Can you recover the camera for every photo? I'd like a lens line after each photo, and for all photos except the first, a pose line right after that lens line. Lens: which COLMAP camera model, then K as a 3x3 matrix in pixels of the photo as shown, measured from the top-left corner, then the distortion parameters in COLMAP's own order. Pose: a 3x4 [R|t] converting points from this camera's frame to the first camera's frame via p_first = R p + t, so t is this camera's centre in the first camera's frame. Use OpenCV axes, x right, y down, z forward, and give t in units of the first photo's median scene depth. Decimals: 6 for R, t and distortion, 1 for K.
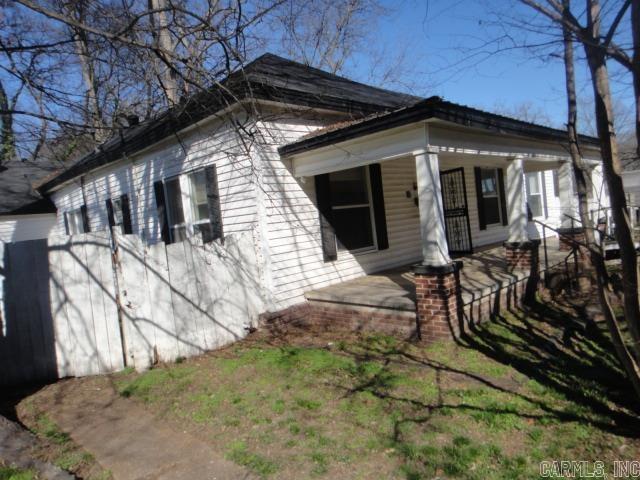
lens RADIAL K [[444.5, 0, 320.0], [0, 444.5, 240.0], [0, 0, 1]] dist [0.003668, -0.000822]
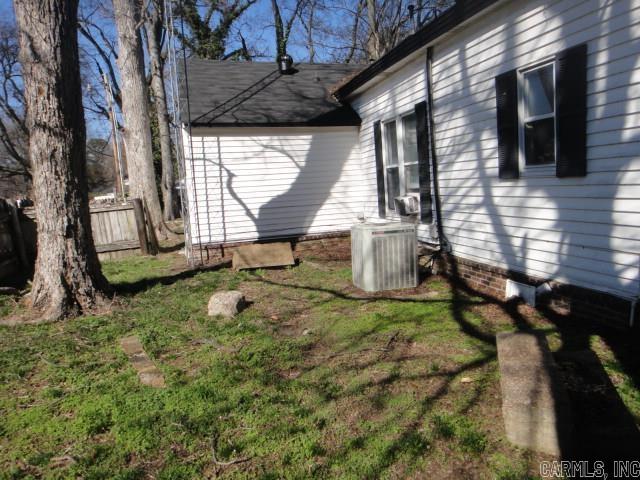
lens RADIAL K [[444.5, 0, 320.0], [0, 444.5, 240.0], [0, 0, 1]] dist [0.003668, -0.000822]
pose [[0.878258, 0.111650, -0.464970, -0.323039], [-0.054730, 0.989440, 0.134212, 0.026533], [0.475045, -0.092425, 0.875094, 0.369596]]
